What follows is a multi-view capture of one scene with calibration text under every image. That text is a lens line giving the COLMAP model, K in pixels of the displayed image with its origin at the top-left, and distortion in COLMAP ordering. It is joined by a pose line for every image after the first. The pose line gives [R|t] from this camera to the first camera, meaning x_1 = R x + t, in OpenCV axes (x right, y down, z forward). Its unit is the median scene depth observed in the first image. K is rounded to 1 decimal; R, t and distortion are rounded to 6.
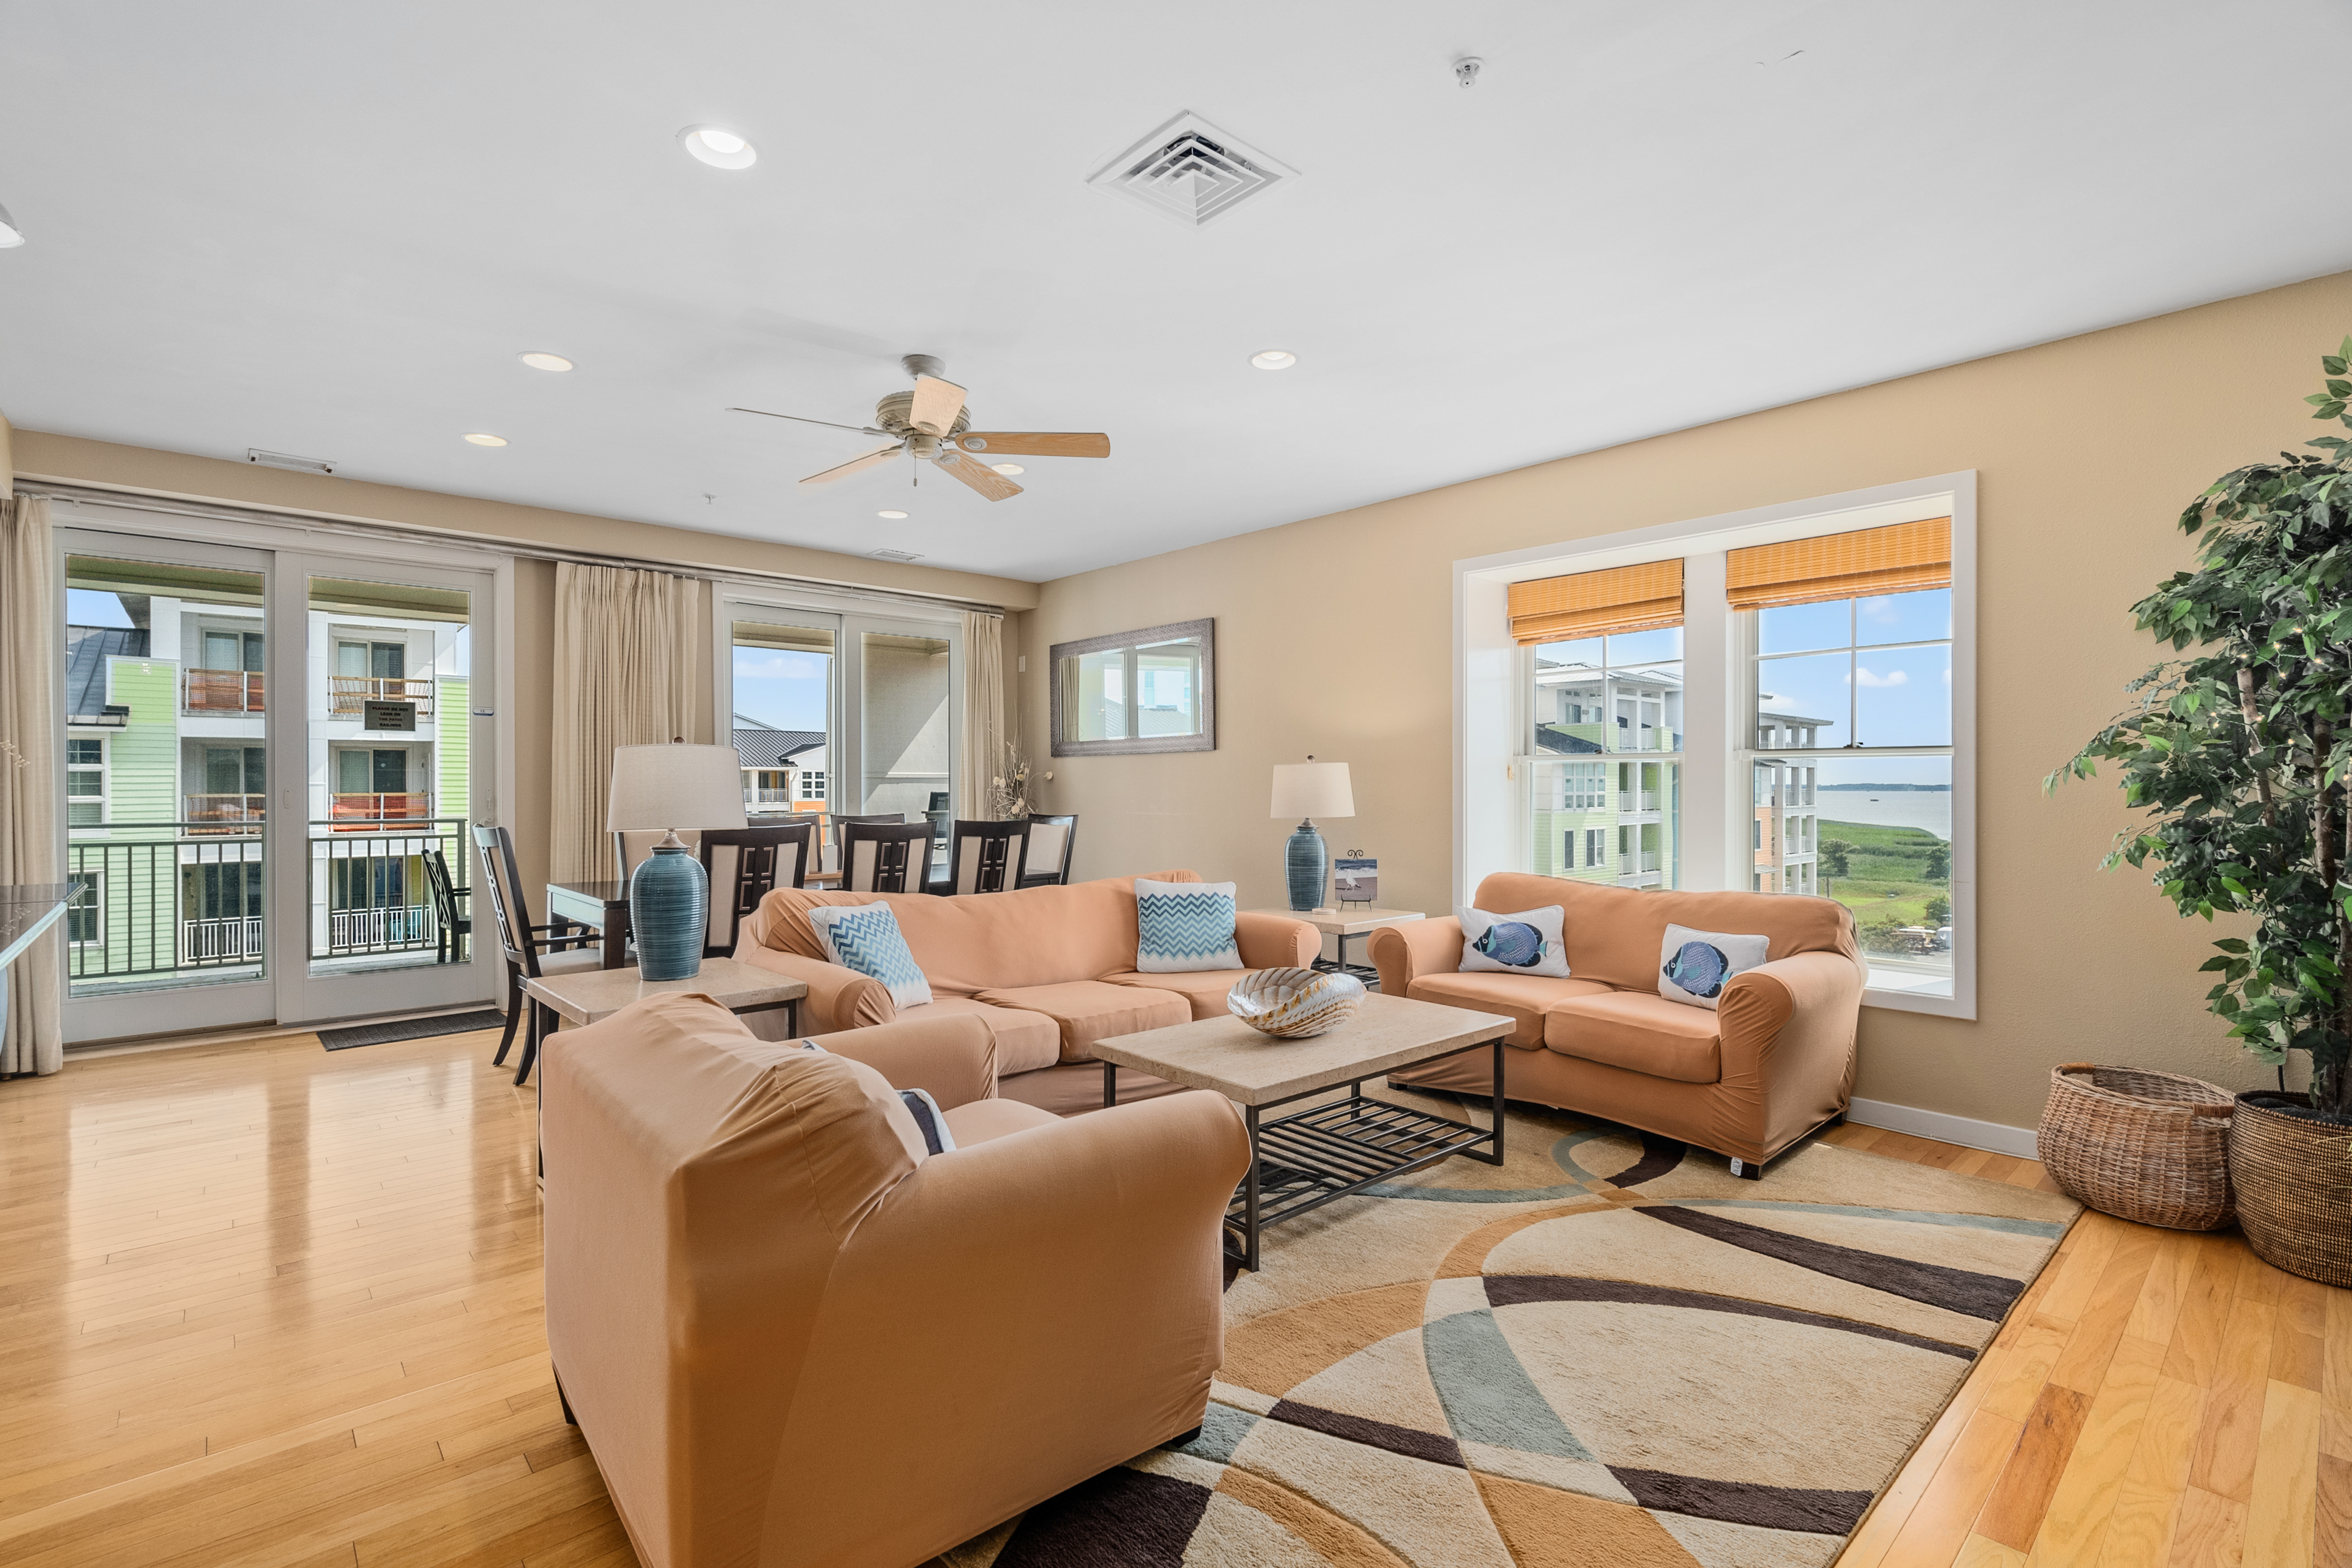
lens RADIAL K [[1075.8, 0, 1174.4], [0, 1075.8, 787.1], [0, 0, 1]] dist [-0.002823, -0.000189]
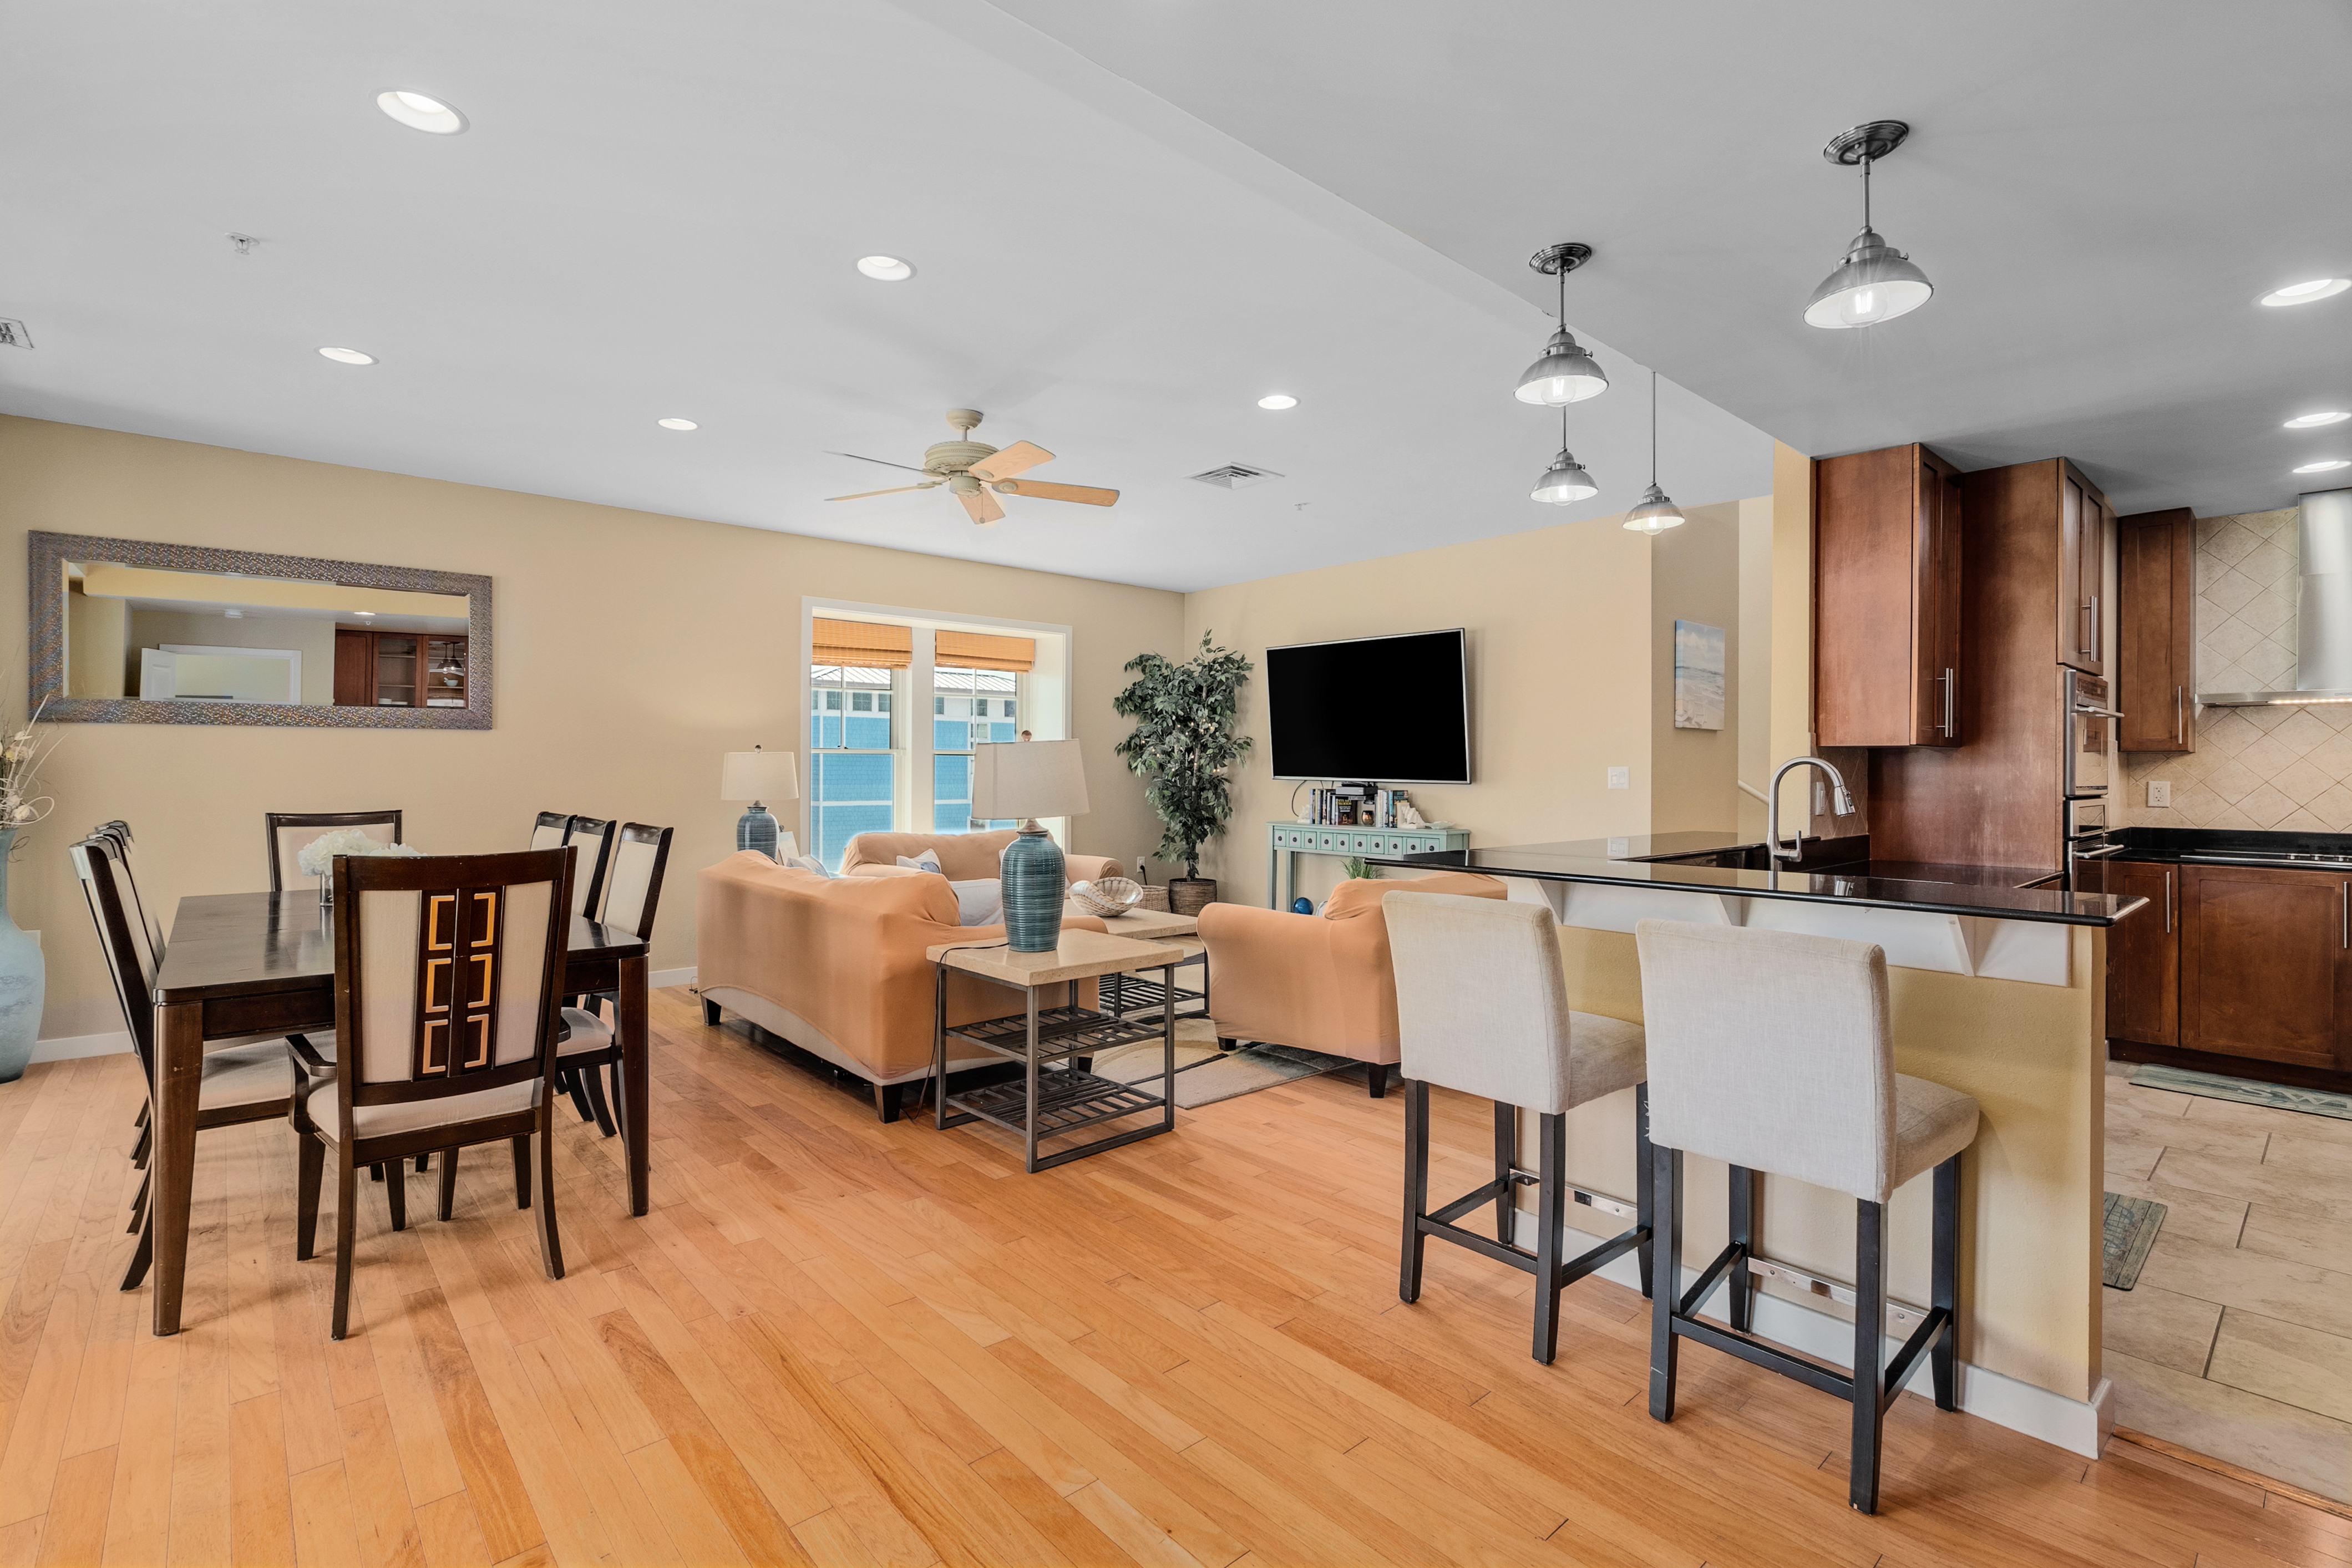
lens RADIAL K [[1074.0, 0, 1169.9], [0, 1074.0, 767.9], [0, 0, 1]] dist [-0.004872, 0.000921]
pose [[0.004826, 0.001273, 0.999988, -0.967807], [-0.002383, 0.999996, -0.001262, -0.004183], [-0.999986, -0.002377, 0.004829, 0.528794]]
